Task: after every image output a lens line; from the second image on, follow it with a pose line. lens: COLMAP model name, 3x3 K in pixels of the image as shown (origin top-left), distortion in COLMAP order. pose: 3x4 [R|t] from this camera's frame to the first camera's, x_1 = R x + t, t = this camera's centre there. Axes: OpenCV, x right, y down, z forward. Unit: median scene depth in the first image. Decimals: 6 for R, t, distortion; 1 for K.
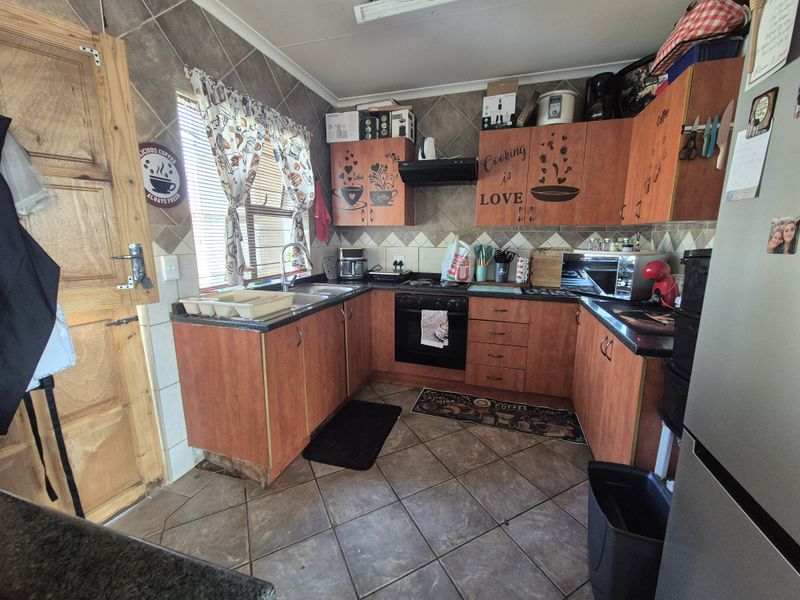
lens RADIAL K [[327.6, 0, 403.3], [0, 327.6, 299.6], [0, 0, 1]] dist [-0.001920, -0.000307]
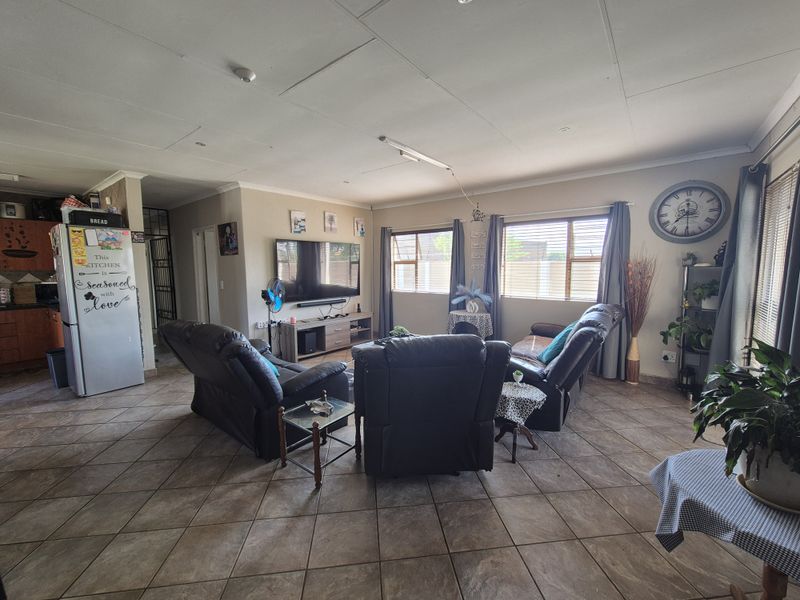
lens RADIAL K [[327.6, 0, 403.0], [0, 327.6, 297.6], [0, 0, 1]] dist [-0.001920, -0.000307]
pose [[0.351449, -0.093397, 0.931537, -0.569851], [0.187065, 0.981952, 0.027876, 0.301094], [-0.917328, 0.164460, 0.362577, -1.750394]]
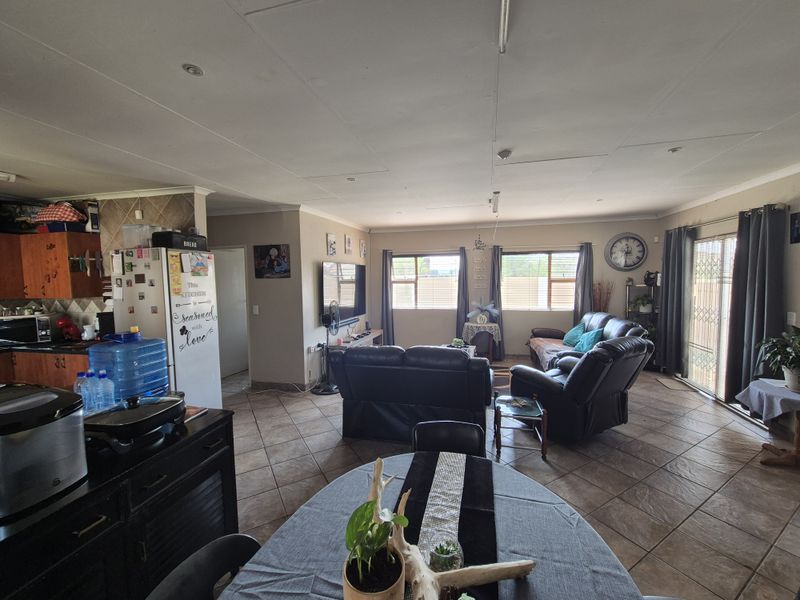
lens RADIAL K [[327.6, 0, 401.9], [0, 327.6, 296.8], [0, 0, 1]] dist [-0.001920, -0.000307]
pose [[-0.051456, -0.061768, 0.996763, -0.996298], [0.203091, 0.976582, 0.071002, 0.022927], [-0.977807, 0.206087, -0.037706, -0.717724]]
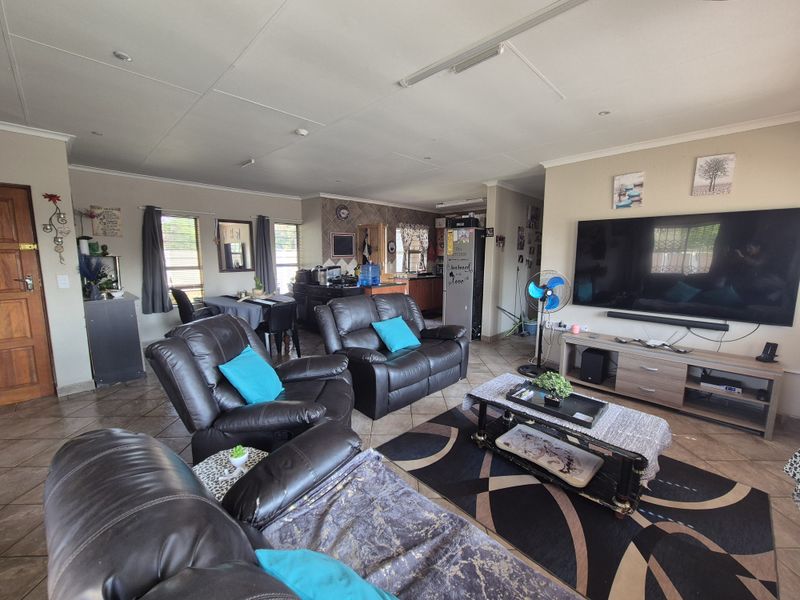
lens RADIAL K [[327.6, 0, 404.0], [0, 327.6, 298.8], [0, 0, 1]] dist [-0.001920, -0.000307]
pose [[0.895485, 0.063605, -0.440524, 1.039166], [-0.089500, 0.995253, -0.038235, 0.357973], [0.436001, 0.073666, 0.896926, -2.096221]]
